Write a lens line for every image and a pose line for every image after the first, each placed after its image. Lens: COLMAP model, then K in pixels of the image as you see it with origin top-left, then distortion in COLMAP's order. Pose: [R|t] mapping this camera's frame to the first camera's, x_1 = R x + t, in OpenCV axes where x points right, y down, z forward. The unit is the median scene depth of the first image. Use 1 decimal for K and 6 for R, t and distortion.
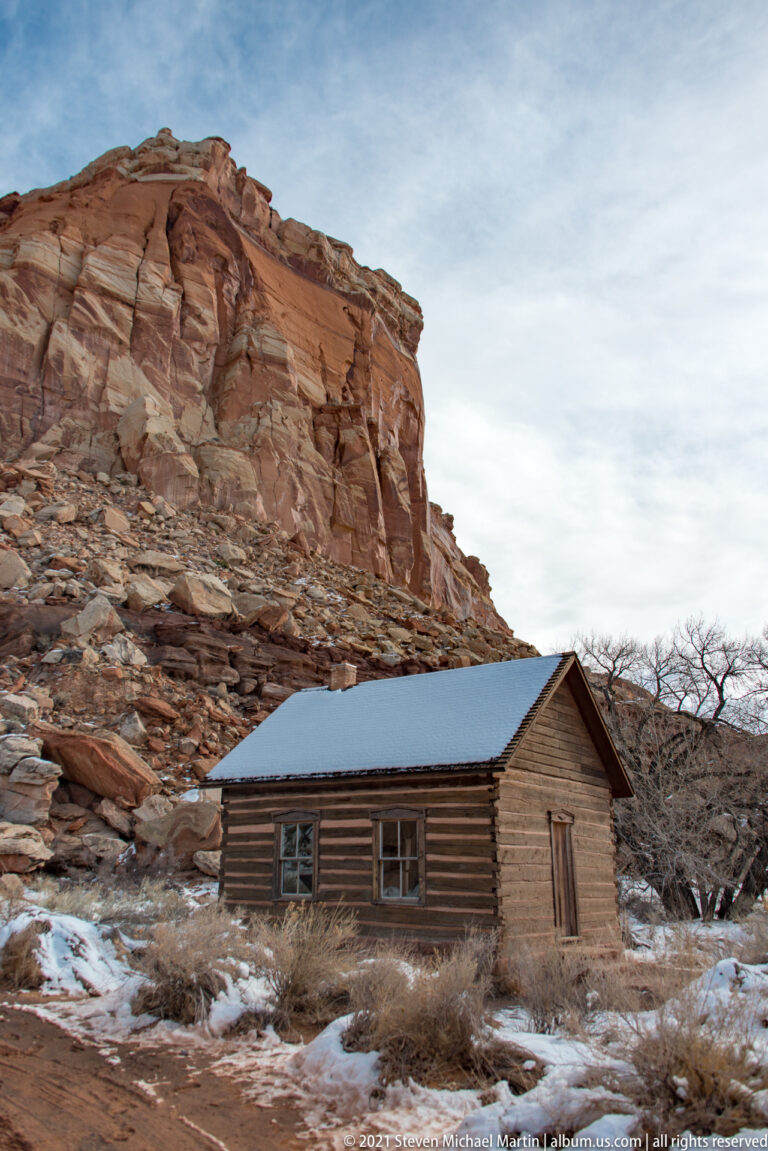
lens RADIAL K [[944.2, 0, 382.7], [0, 944.2, 577.6], [0, 0, 1]] dist [0.028903, -0.003012]
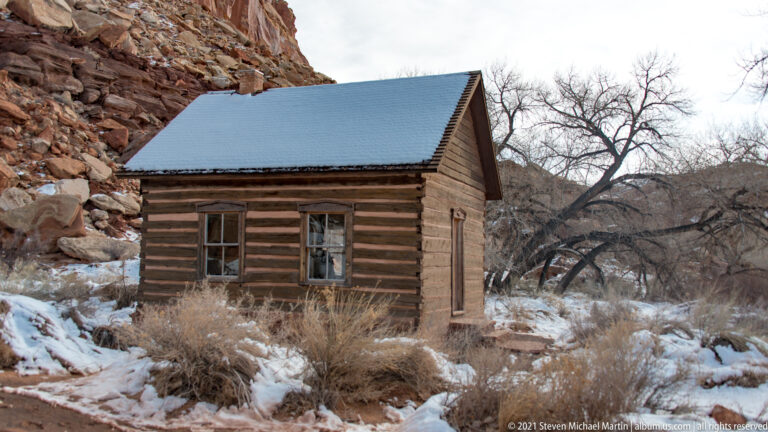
lens RADIAL K [[763.9, 0, 384.4], [0, 763.9, 214.0], [0, 0, 1]] dist [0.049088, 0.000000]
pose [[0.968624, 0.027641, 0.246990, -0.125786], [-0.086574, 0.969078, 0.231068, 0.043555], [-0.232966, -0.245201, 0.941065, 0.139097]]
